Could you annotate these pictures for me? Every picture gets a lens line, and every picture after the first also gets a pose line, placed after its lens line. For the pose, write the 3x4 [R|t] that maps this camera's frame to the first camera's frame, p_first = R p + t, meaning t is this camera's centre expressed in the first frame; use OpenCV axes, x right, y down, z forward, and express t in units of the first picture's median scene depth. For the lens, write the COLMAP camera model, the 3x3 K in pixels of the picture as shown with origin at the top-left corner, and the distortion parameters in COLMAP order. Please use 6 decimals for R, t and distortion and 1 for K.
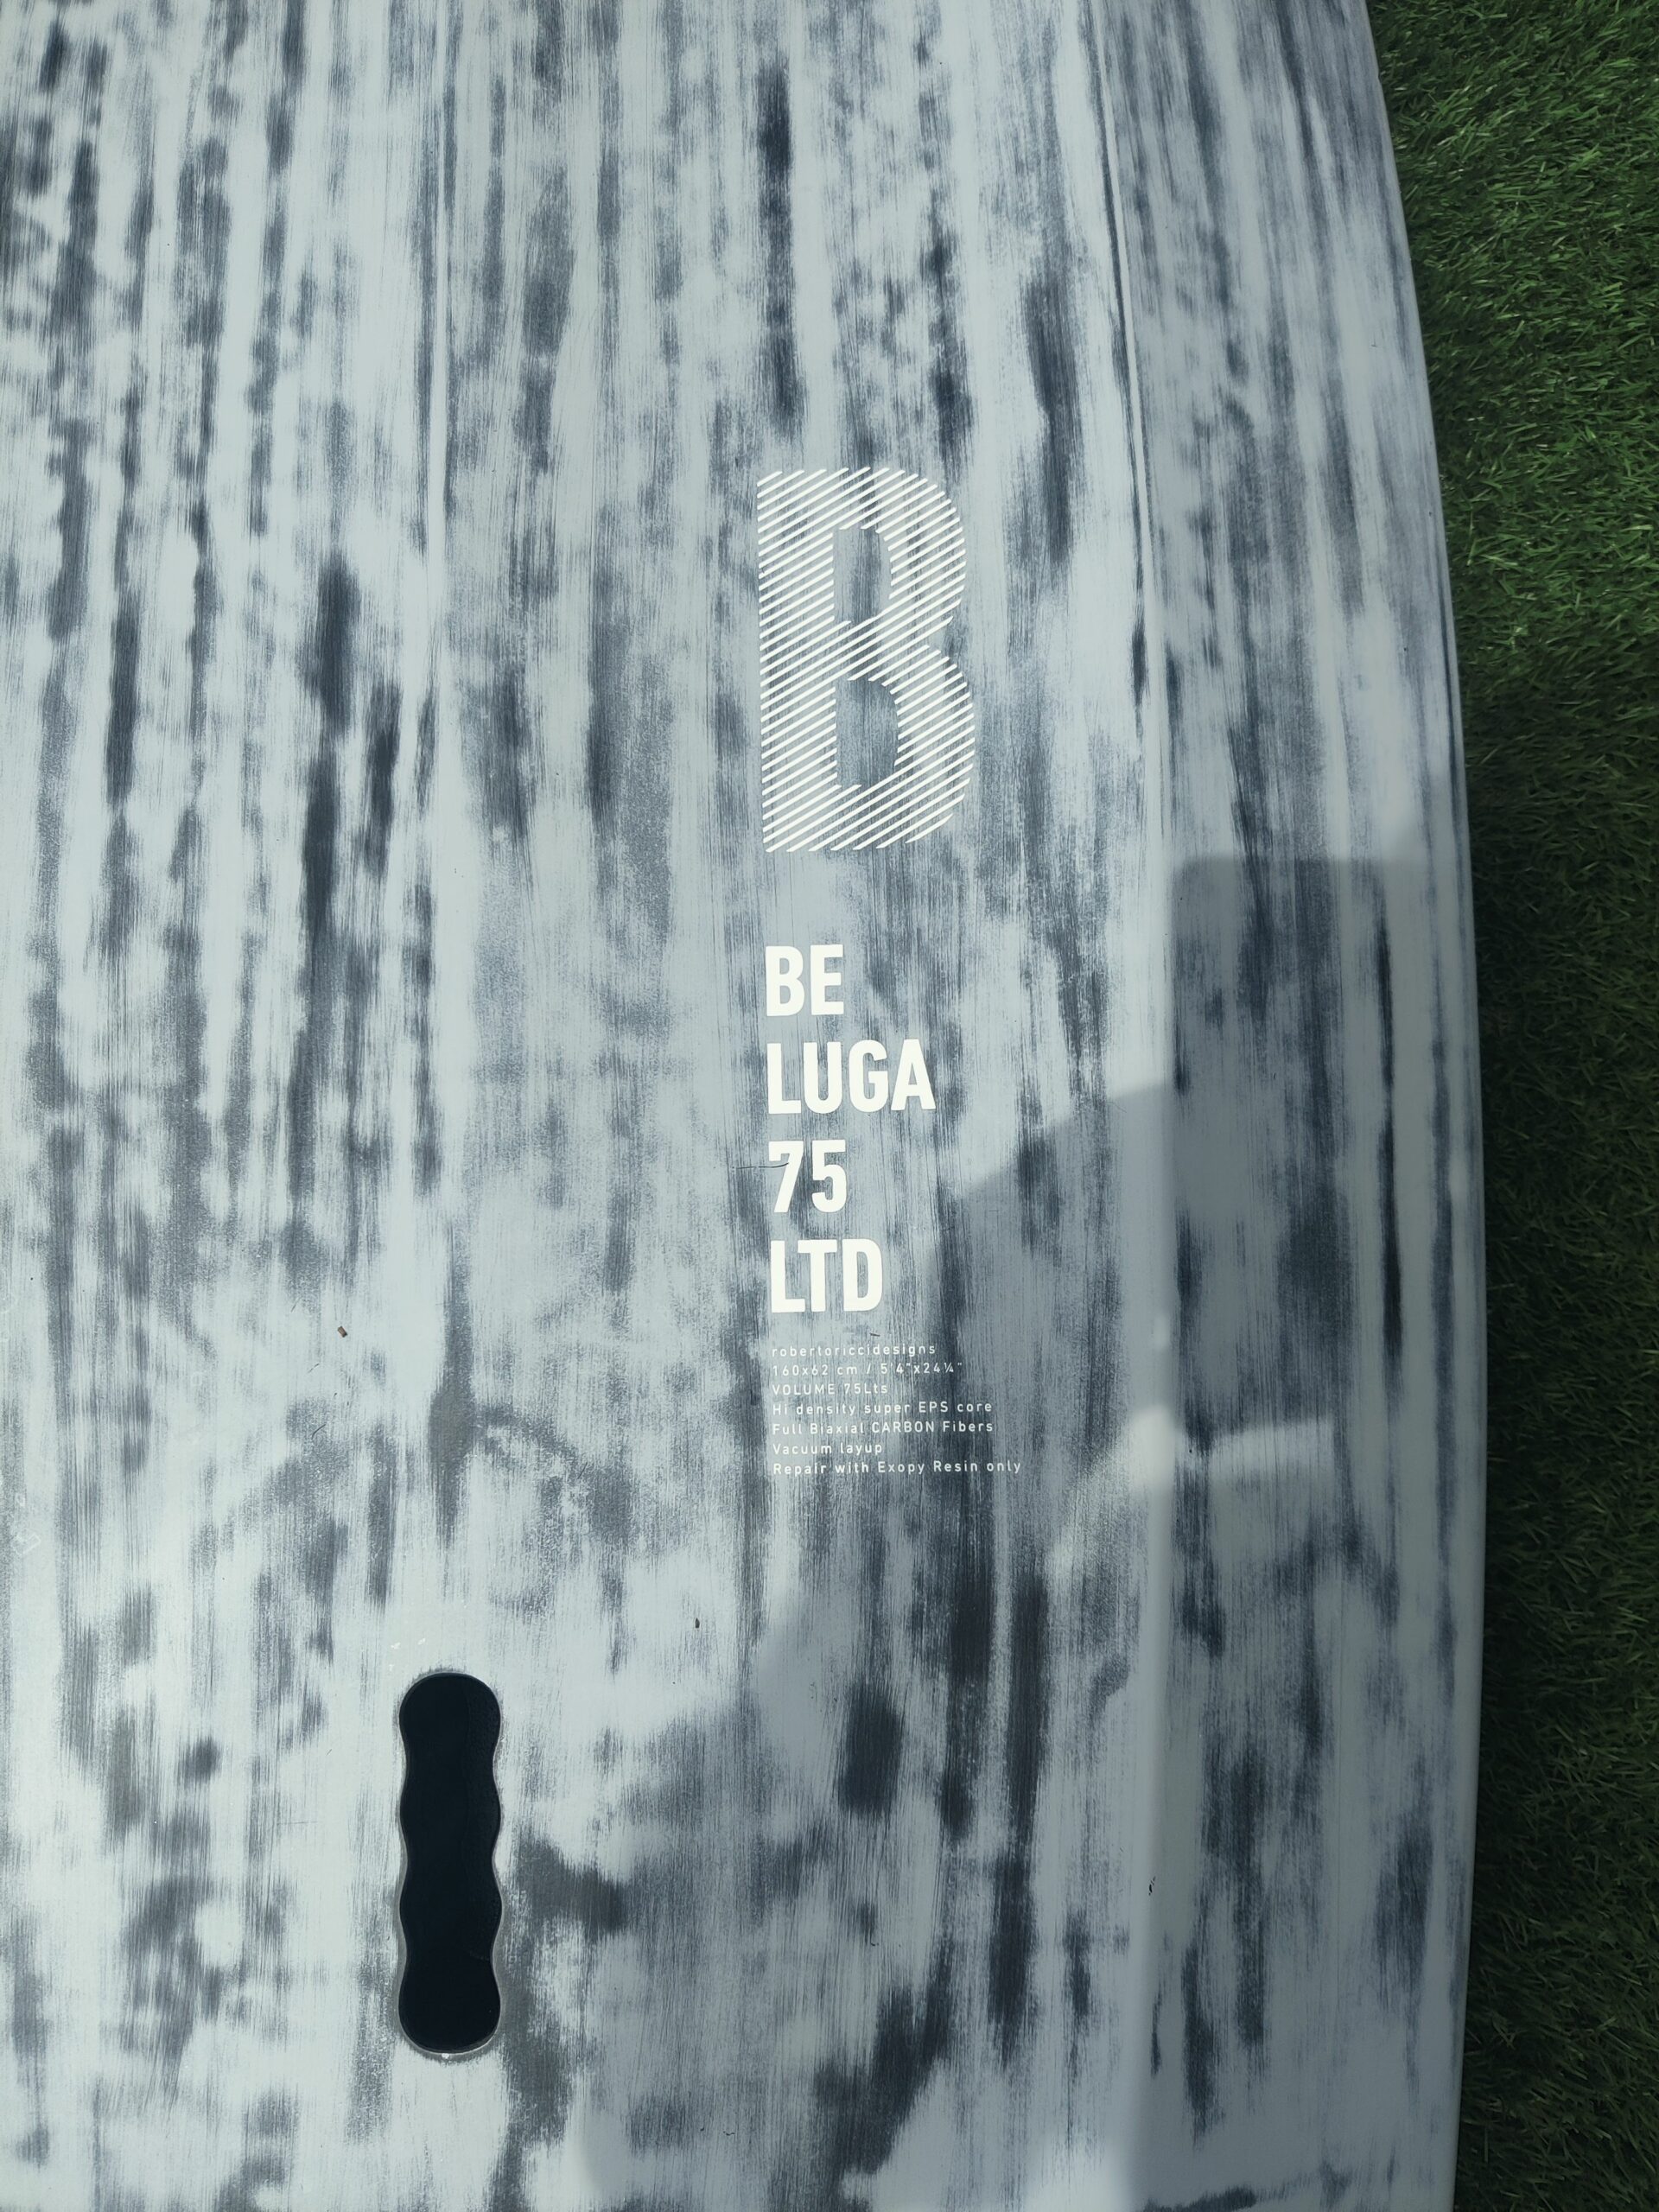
lens RADIAL K [[1684.2, 0, 829.5], [0, 1684.2, 1106.0], [0, 0, 1]] dist [0.024139, -0.066974]
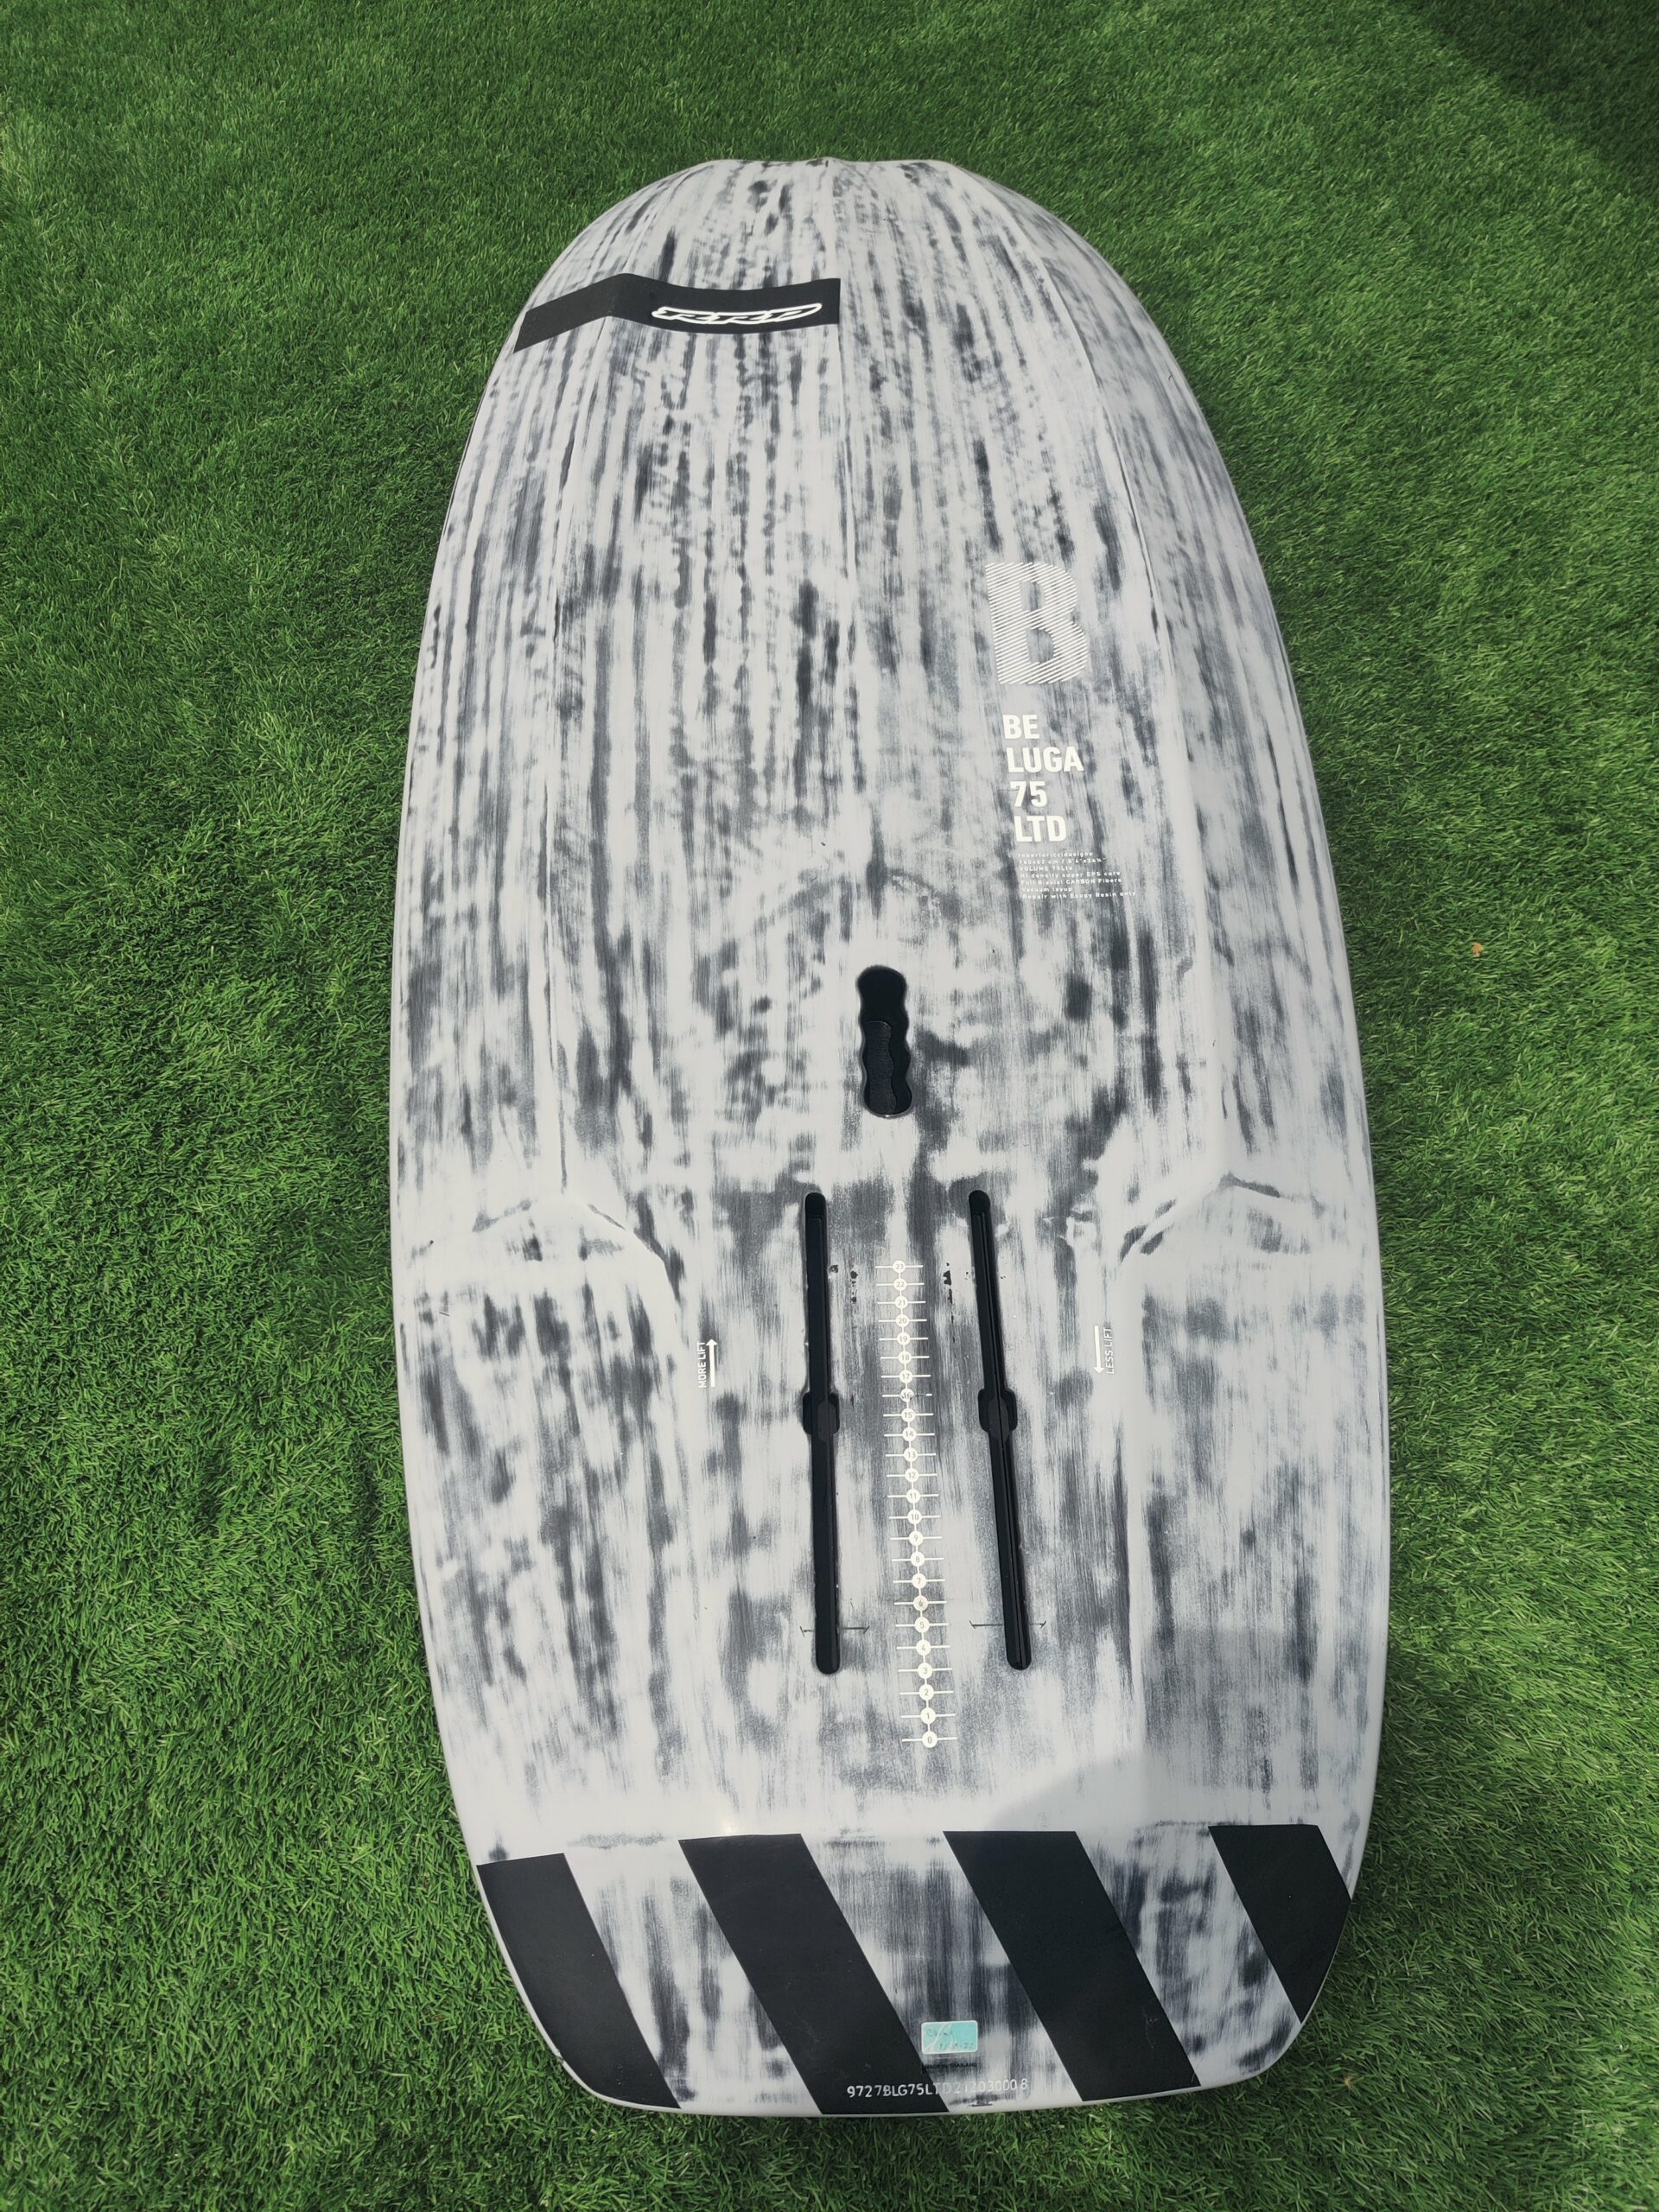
lens RADIAL K [[1691.5, 0, 817.1], [0, 1691.5, 1104.0], [0, 0, 1]] dist [0.081091, -0.285728]
pose [[0.997241, 0.028068, 0.068725, -0.431106], [0.002815, 0.910799, -0.412841, 1.328849], [-0.074182, 0.411895, 0.908207, -0.846422]]
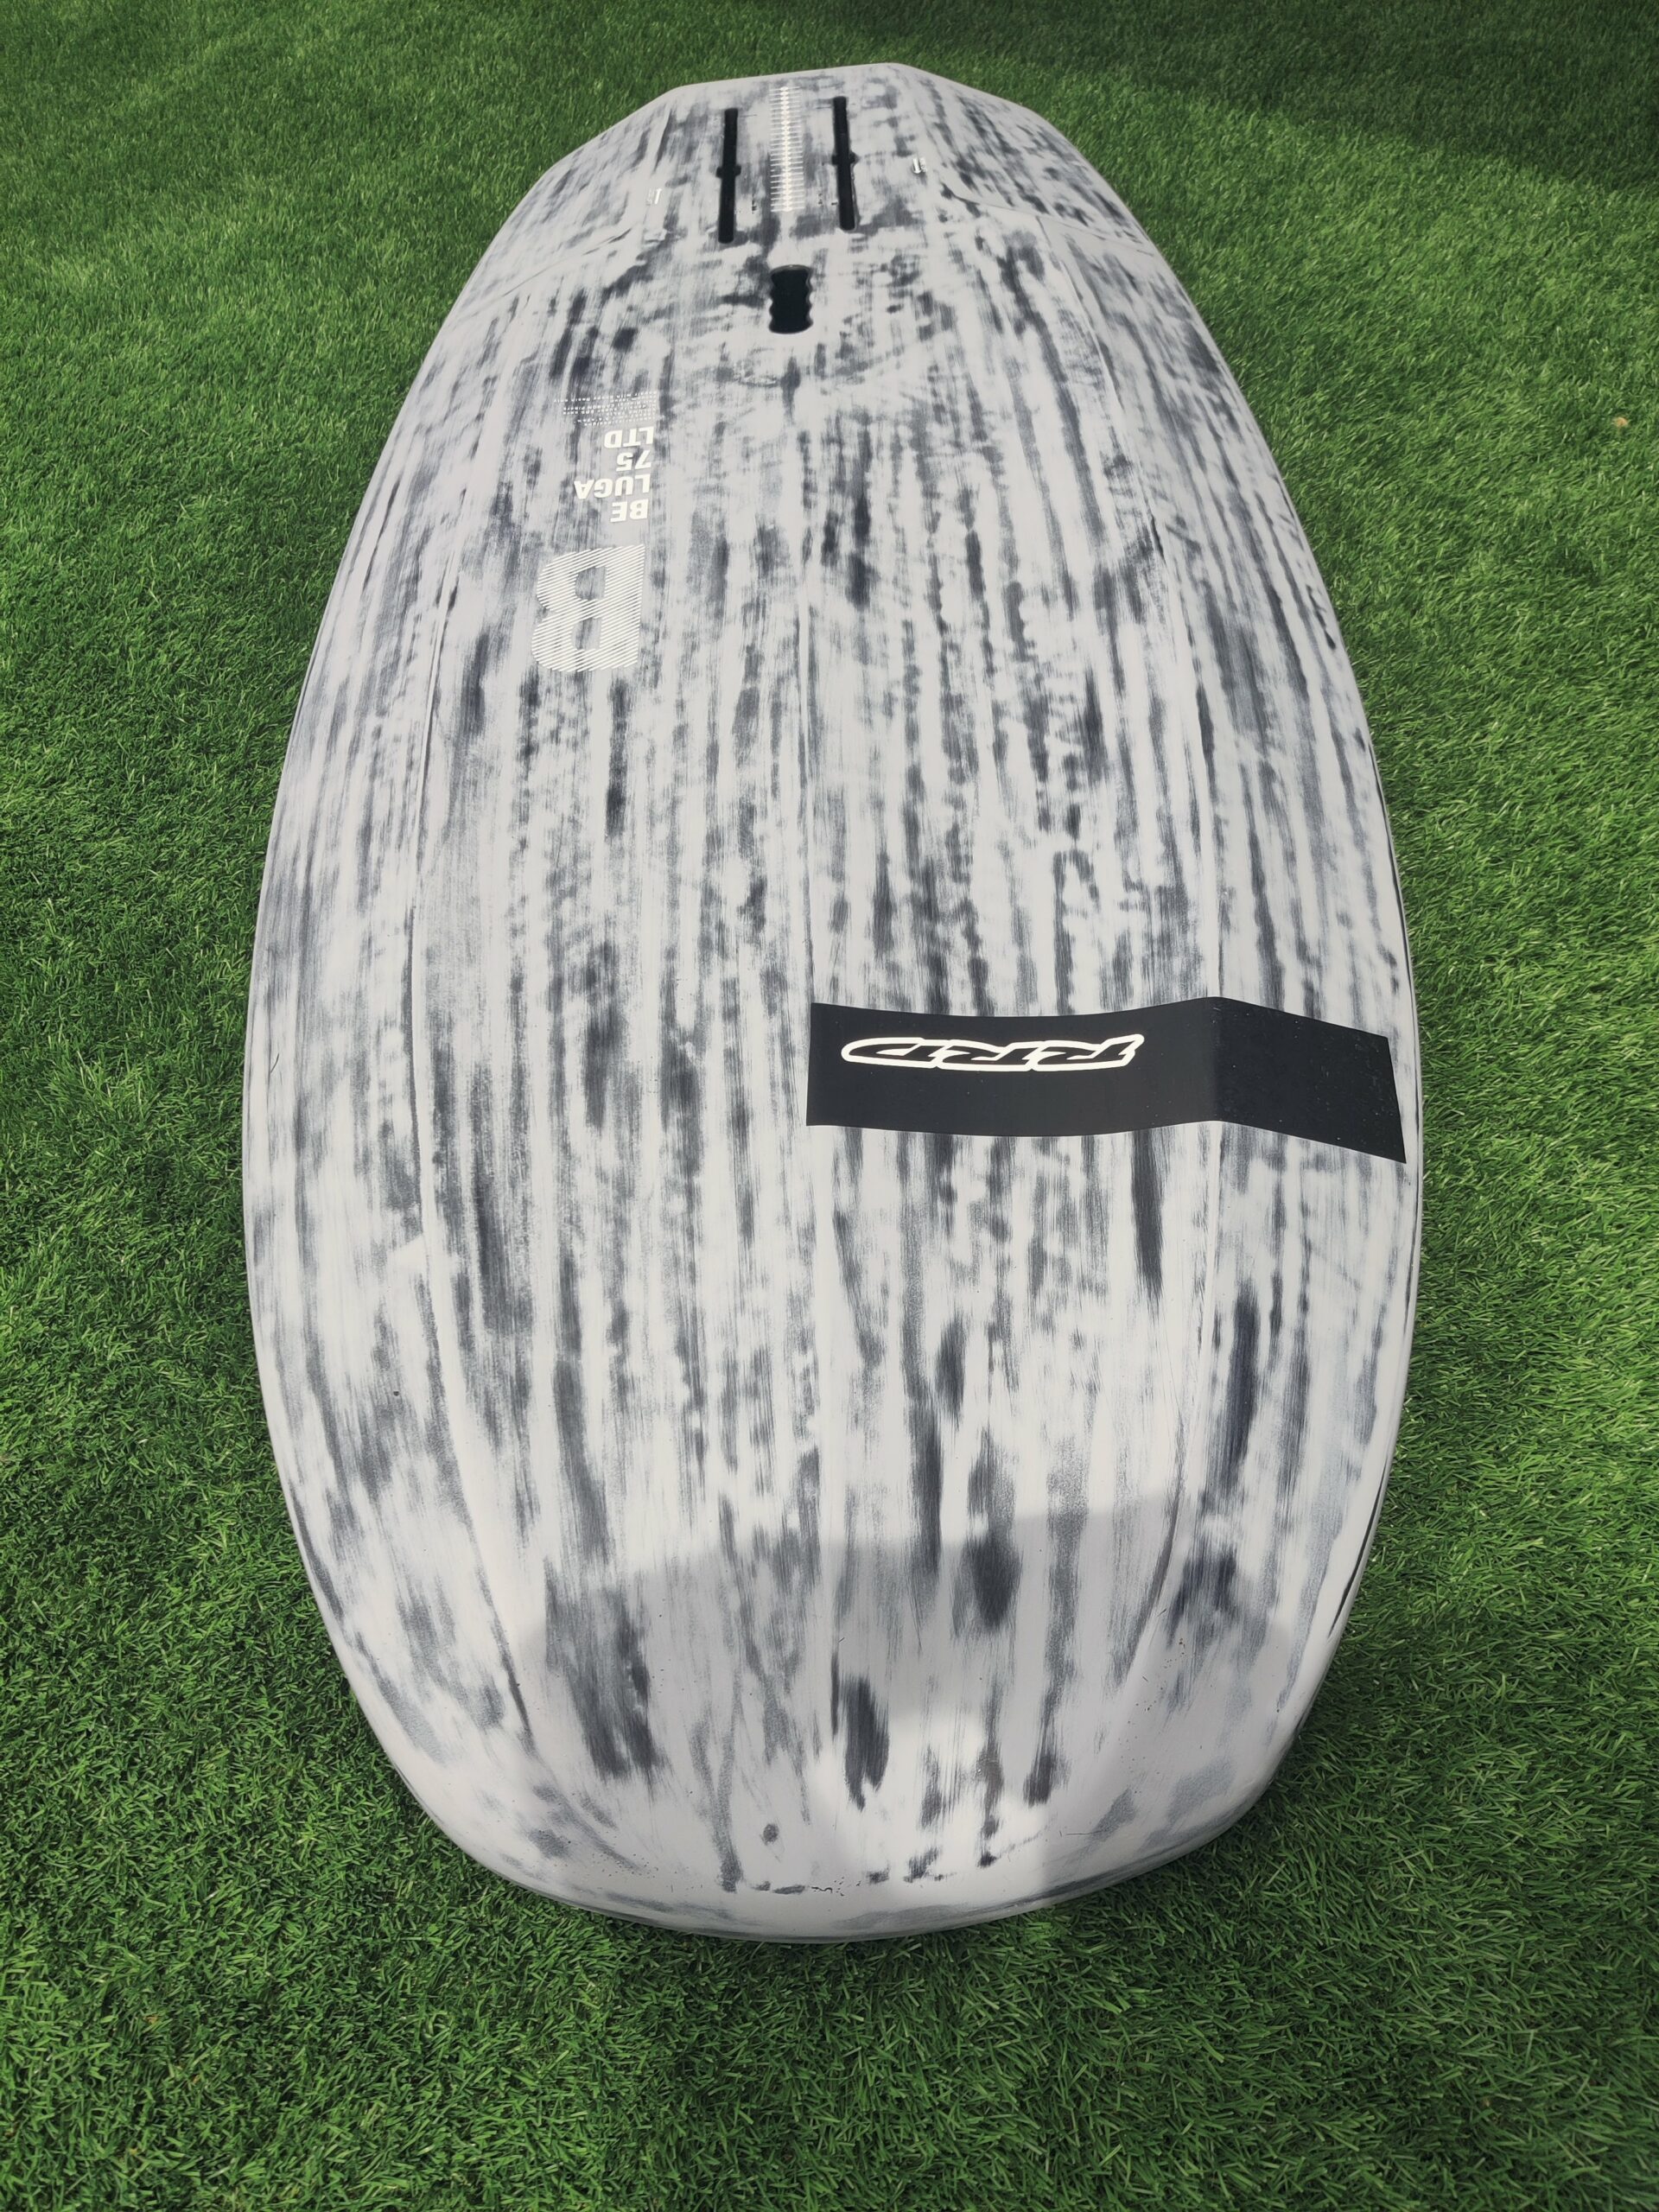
lens RADIAL K [[1691.5, 0, 817.1], [0, 1691.5, 1104.0], [0, 0, 1]] dist [0.081091, -0.285728]
pose [[-0.988872, 0.094338, 0.115032, -0.422494], [0.014802, -0.707002, 0.707056, -2.107154], [0.148031, 0.700891, 0.697738, 0.065900]]
